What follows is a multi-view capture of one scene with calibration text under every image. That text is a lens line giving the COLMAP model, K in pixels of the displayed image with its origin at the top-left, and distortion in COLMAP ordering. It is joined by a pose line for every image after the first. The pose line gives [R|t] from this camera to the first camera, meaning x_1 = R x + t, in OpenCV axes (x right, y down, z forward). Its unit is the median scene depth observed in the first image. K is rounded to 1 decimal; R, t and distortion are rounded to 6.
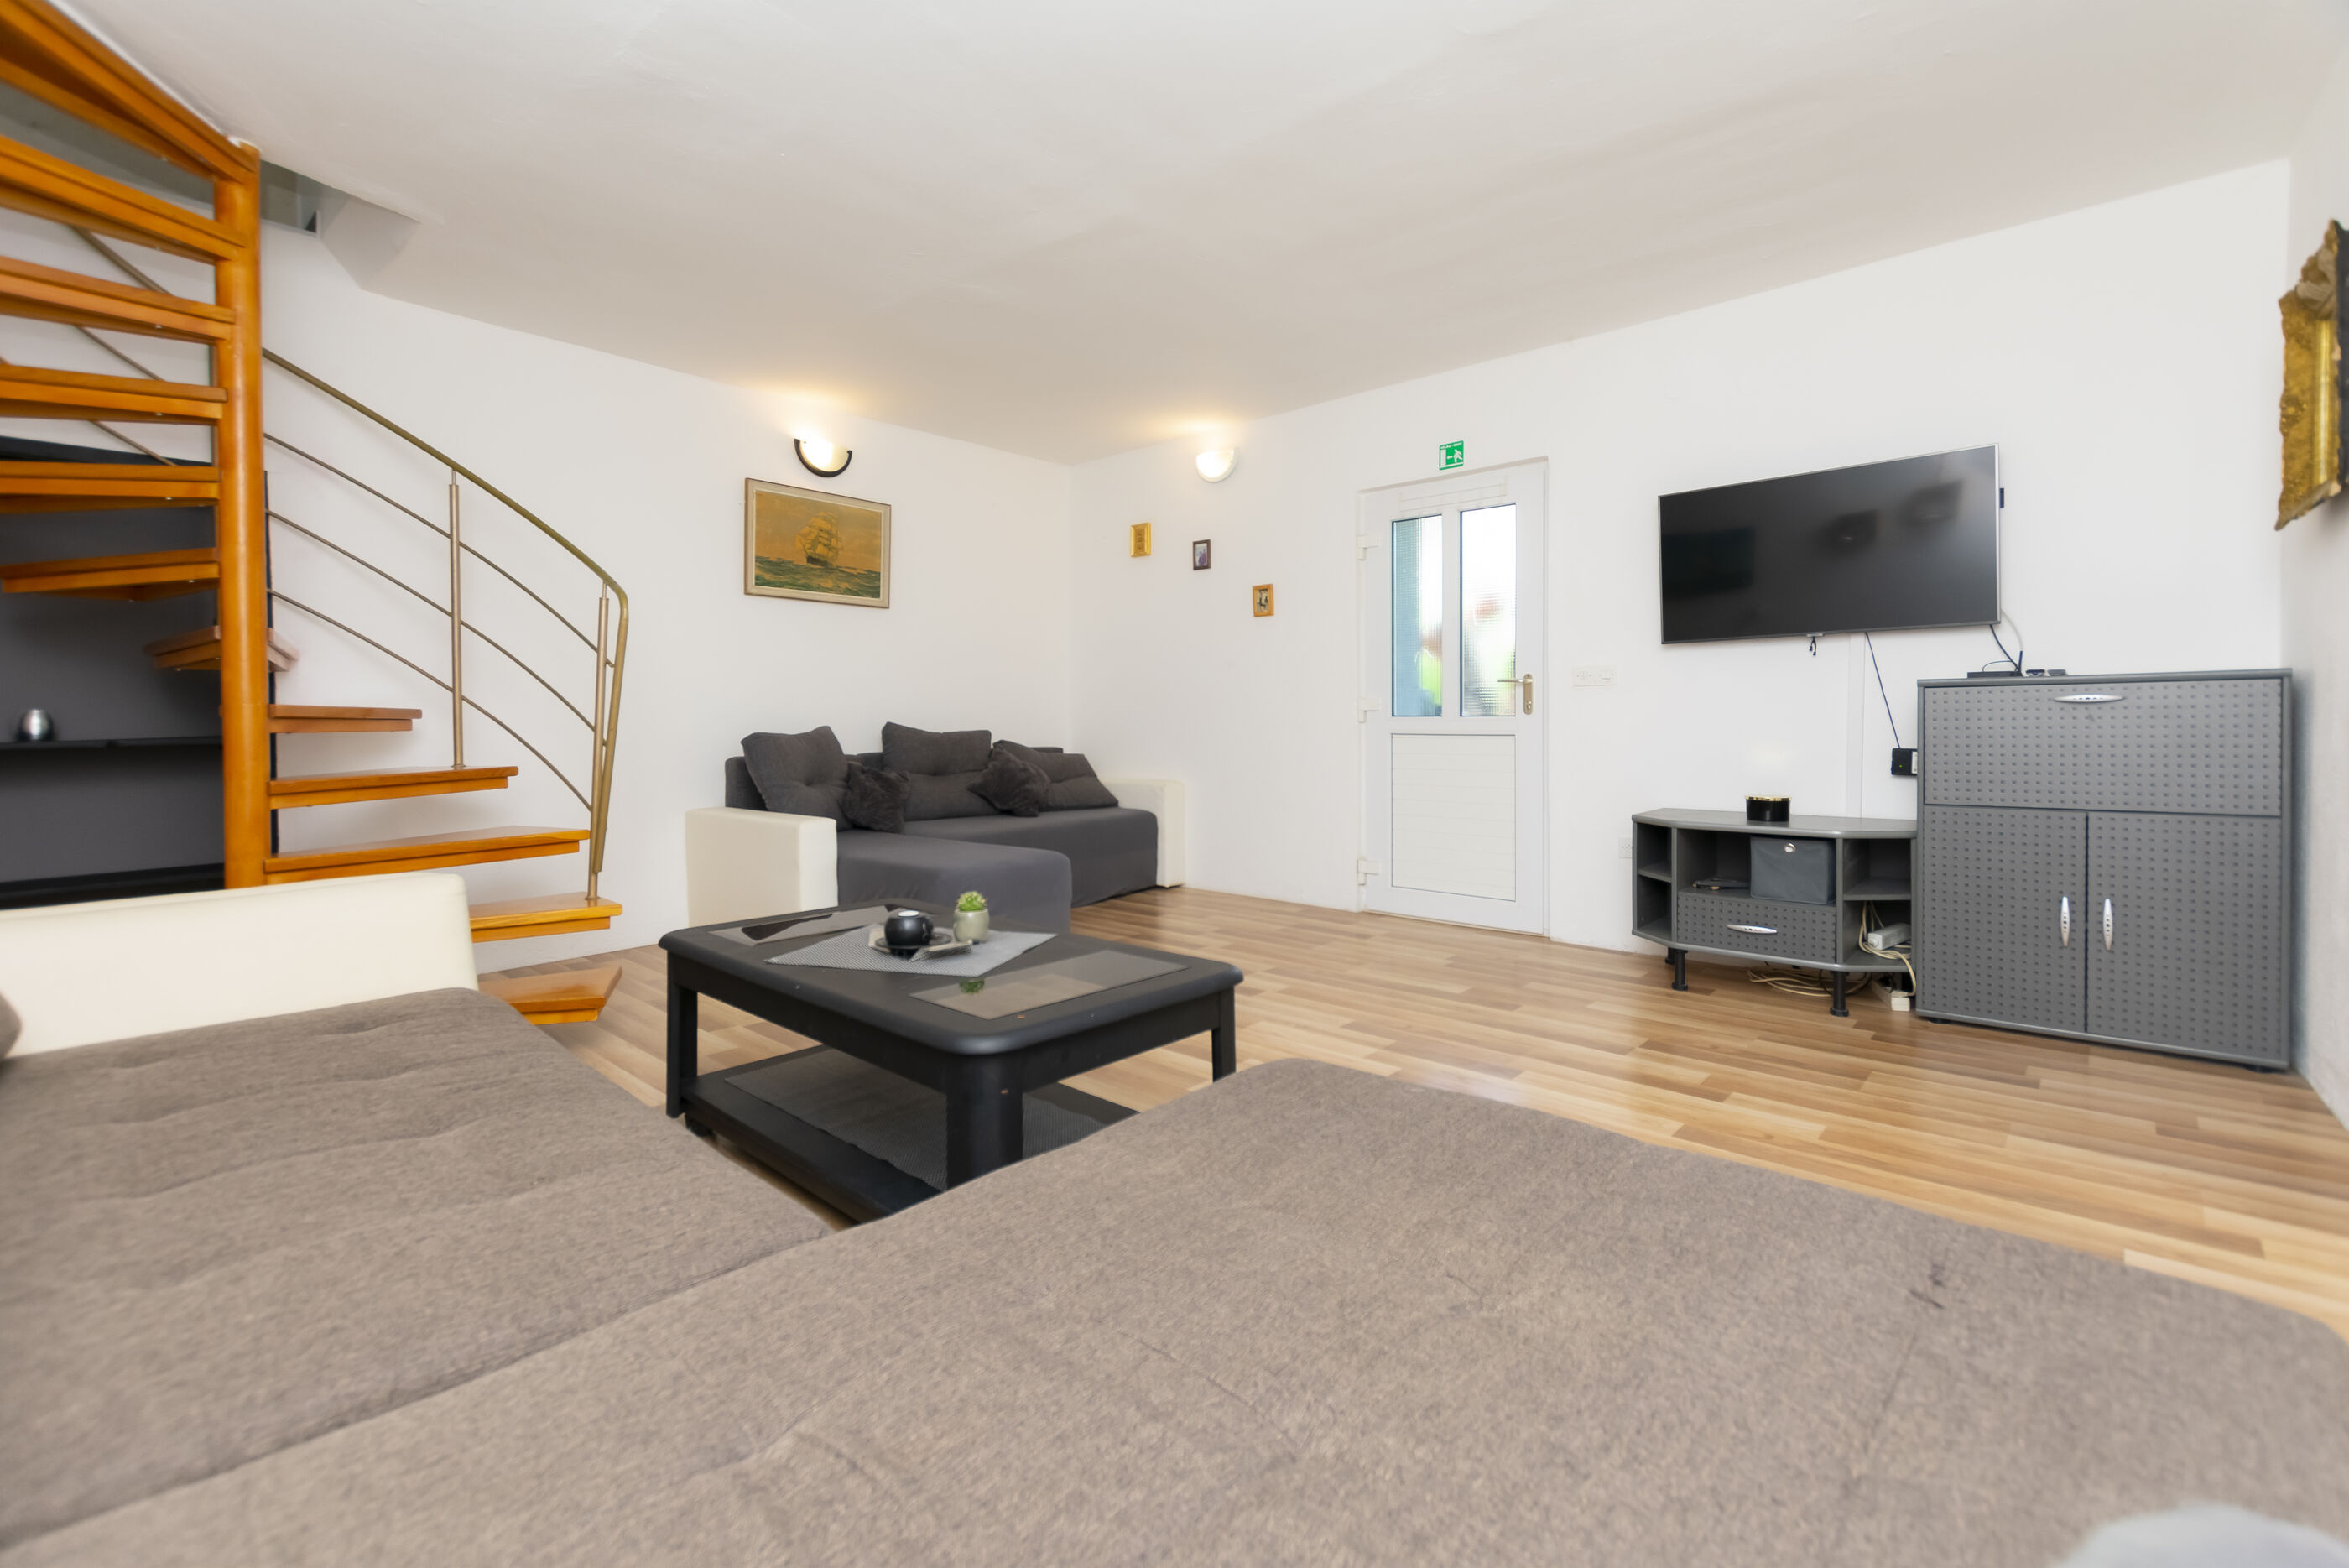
lens RADIAL K [[1038.1, 0, 1166.1], [0, 1038.1, 749.3], [0, 0, 1]] dist [0.016825, -0.000017]
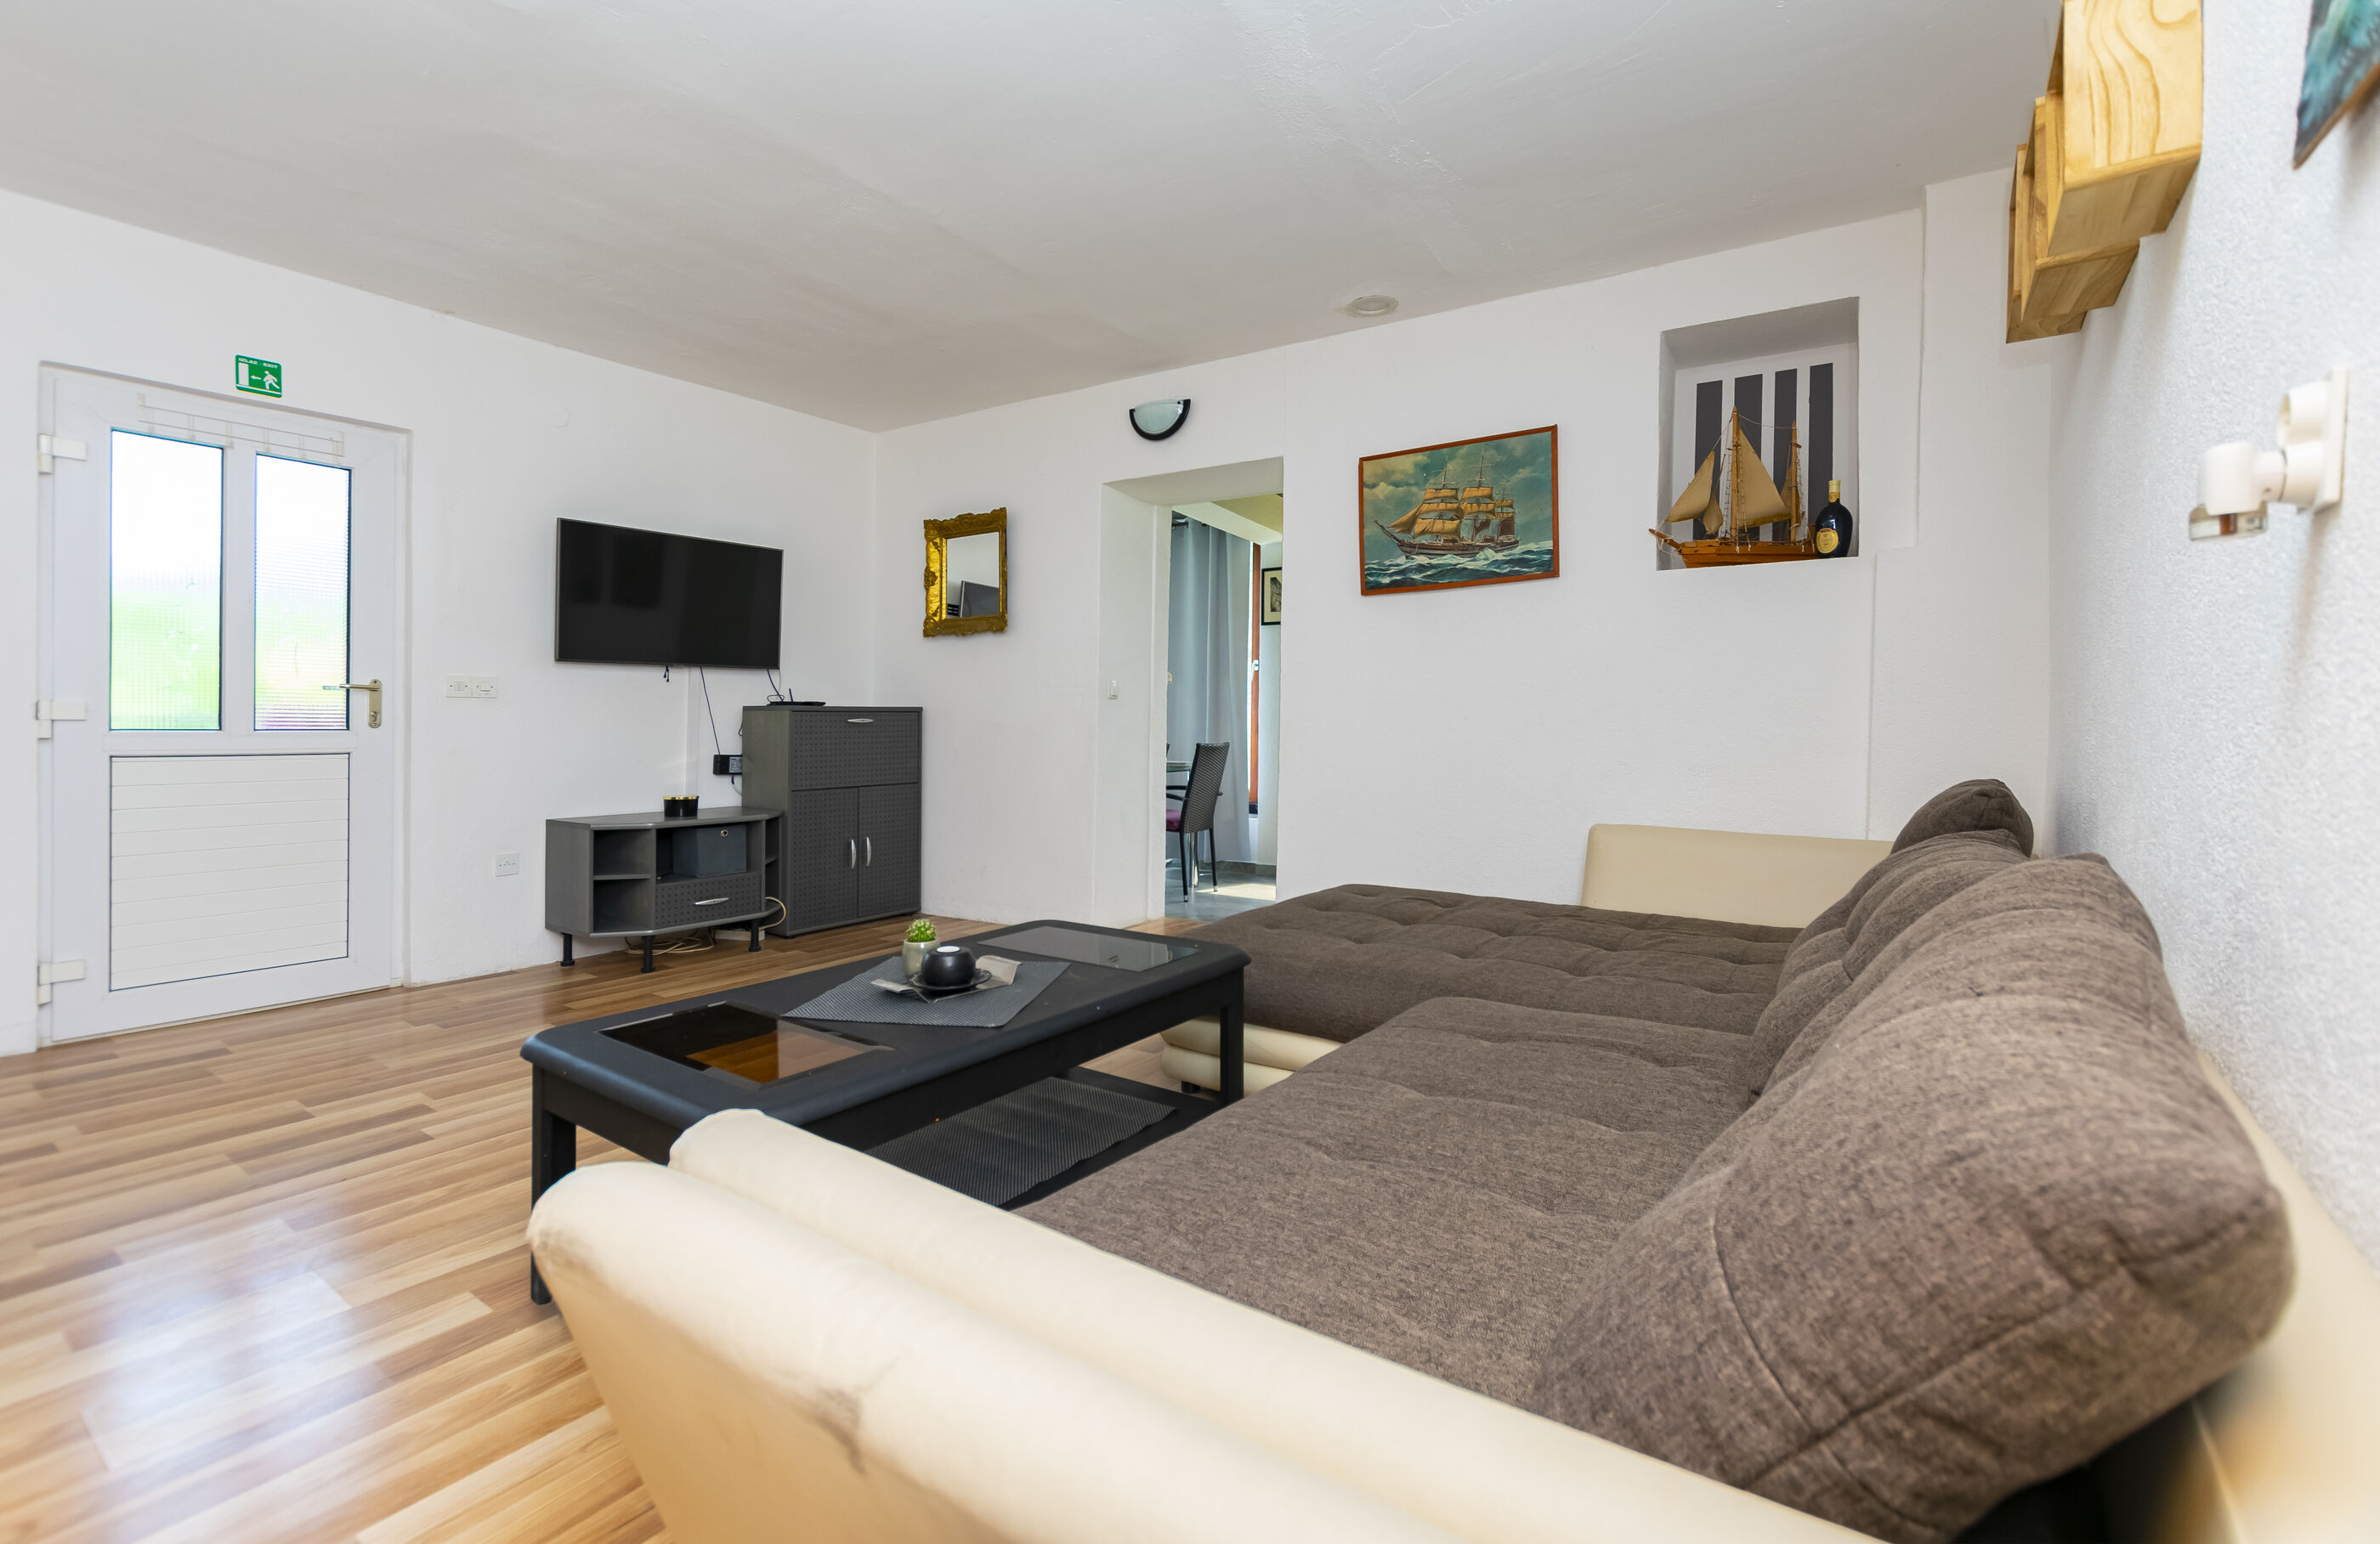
lens RADIAL K [[1024.3, 0, 1190.0], [0, 1024.3, 772.0], [0, 0, 1]] dist [-0.001319, -0.000064]
pose [[-0.134697, -0.046856, 0.989778, -0.647368], [0.020807, 0.998527, 0.050102, -0.029394], [-0.990668, 0.027343, -0.133524, 0.534109]]
